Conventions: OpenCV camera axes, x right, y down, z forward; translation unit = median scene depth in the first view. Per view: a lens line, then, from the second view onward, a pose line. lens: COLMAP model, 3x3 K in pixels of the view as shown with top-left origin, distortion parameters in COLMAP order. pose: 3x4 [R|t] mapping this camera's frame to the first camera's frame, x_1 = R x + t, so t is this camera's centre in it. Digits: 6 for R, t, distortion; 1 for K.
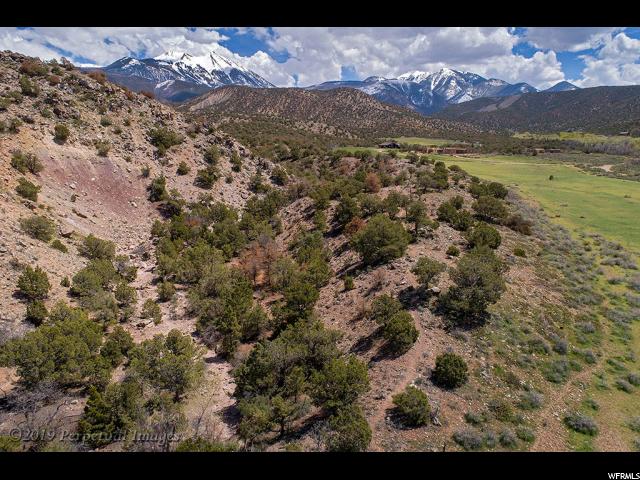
lens RADIAL K [[429.6, 0, 320.2], [0, 429.6, 236.3], [0, 0, 1]] dist [-0.007508, 0.008262]
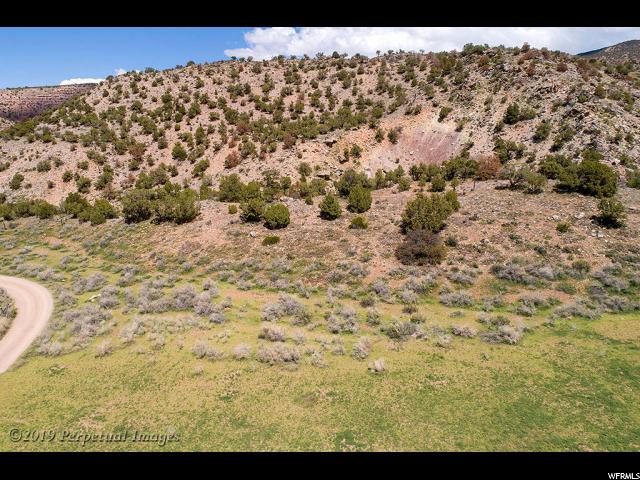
lens RADIAL K [[429.6, 0, 320.2], [0, 429.6, 236.3], [0, 0, 1]] dist [-0.007508, 0.008262]
pose [[0.010325, 0.244052, -0.969707, 0.701995], [-0.194910, 0.951649, 0.237432, -0.112400], [0.980767, 0.186555, 0.057394, 0.583852]]
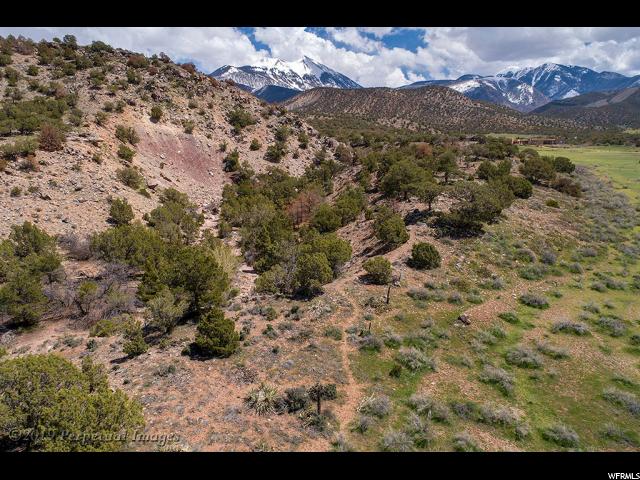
lens RADIAL K [[429.6, 0, 320.2], [0, 429.6, 236.3], [0, 0, 1]] dist [-0.007508, 0.008262]
pose [[0.980312, 0.033775, -0.194545, 0.070497], [-0.034598, 0.999401, -0.000834, 0.075024], [0.194400, 0.007549, 0.980893, -0.056421]]
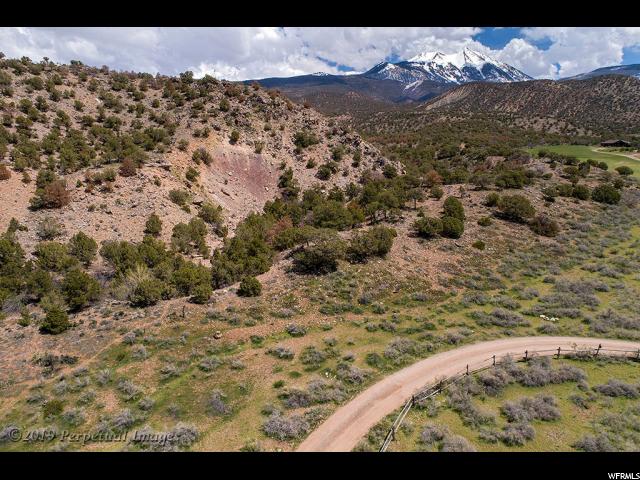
lens RADIAL K [[429.6, 0, 320.2], [0, 429.6, 236.3], [0, 0, 1]] dist [-0.007508, 0.008262]
pose [[0.856194, 0.104390, -0.505999, 0.371033], [-0.102455, 0.994231, 0.031753, 0.012978], [0.506395, 0.024655, 0.861949, -0.072282]]
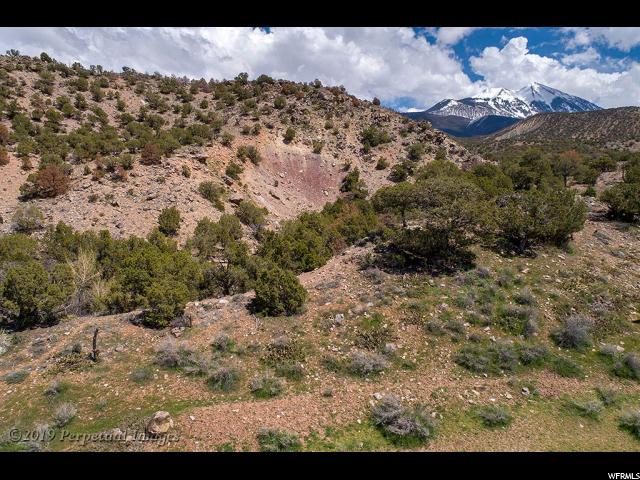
lens RADIAL K [[429.6, 0, 320.2], [0, 429.6, 236.3], [0, 0, 1]] dist [-0.007508, 0.008262]
pose [[0.776382, 0.073155, -0.626003, 0.217023], [-0.122597, 0.991798, -0.036144, 0.067280], [0.618224, 0.104808, 0.778983, 0.141179]]
